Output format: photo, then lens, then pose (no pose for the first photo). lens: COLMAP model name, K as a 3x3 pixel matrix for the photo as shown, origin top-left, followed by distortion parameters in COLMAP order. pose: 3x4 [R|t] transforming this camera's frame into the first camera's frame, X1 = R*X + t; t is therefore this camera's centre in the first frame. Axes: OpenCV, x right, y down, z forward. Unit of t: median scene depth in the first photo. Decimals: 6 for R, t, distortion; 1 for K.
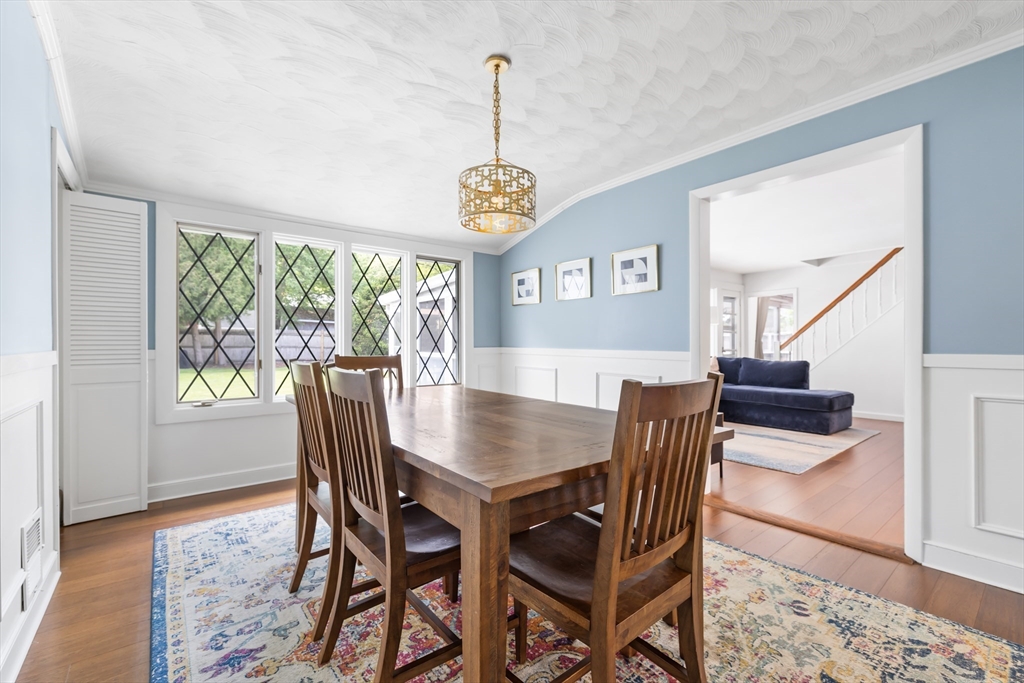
lens RADIAL K [[448.8, 0, 511.5], [0, 448.8, 343.9], [0, 0, 1]] dist [0.002732, 0.001502]
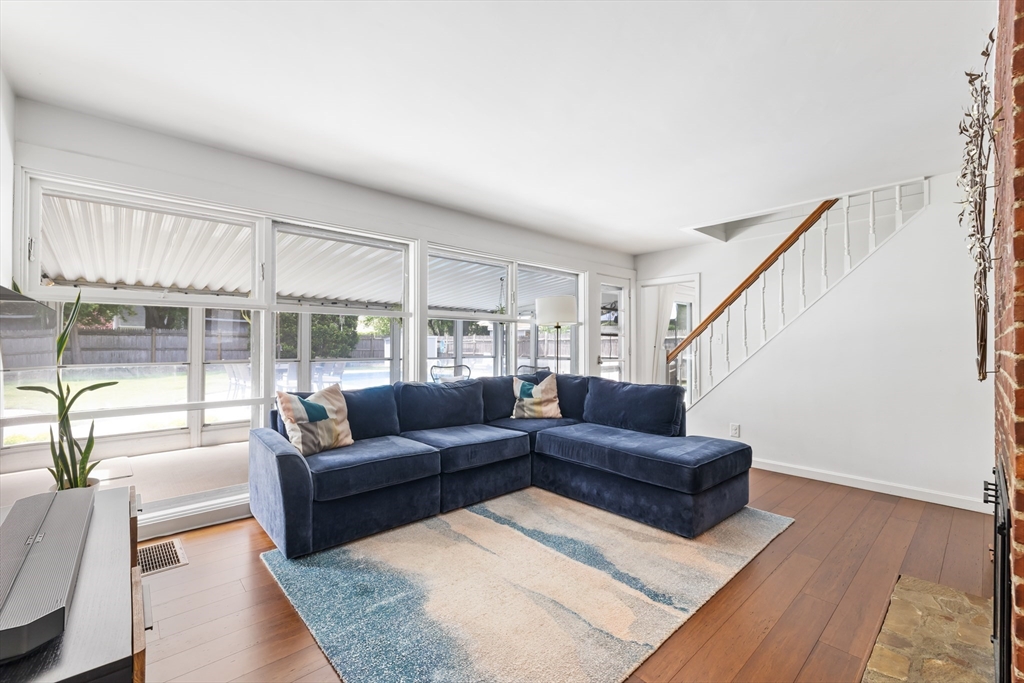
lens RADIAL K [[448.8, 0, 513.8], [0, 448.8, 344.4], [0, 0, 1]] dist [0.002732, 0.001502]
pose [[0.997292, 0.004389, 0.073411, 0.398723], [-0.004256, 0.999989, -0.001957, -0.013832], [-0.073419, 0.001639, 0.997300, 0.433881]]
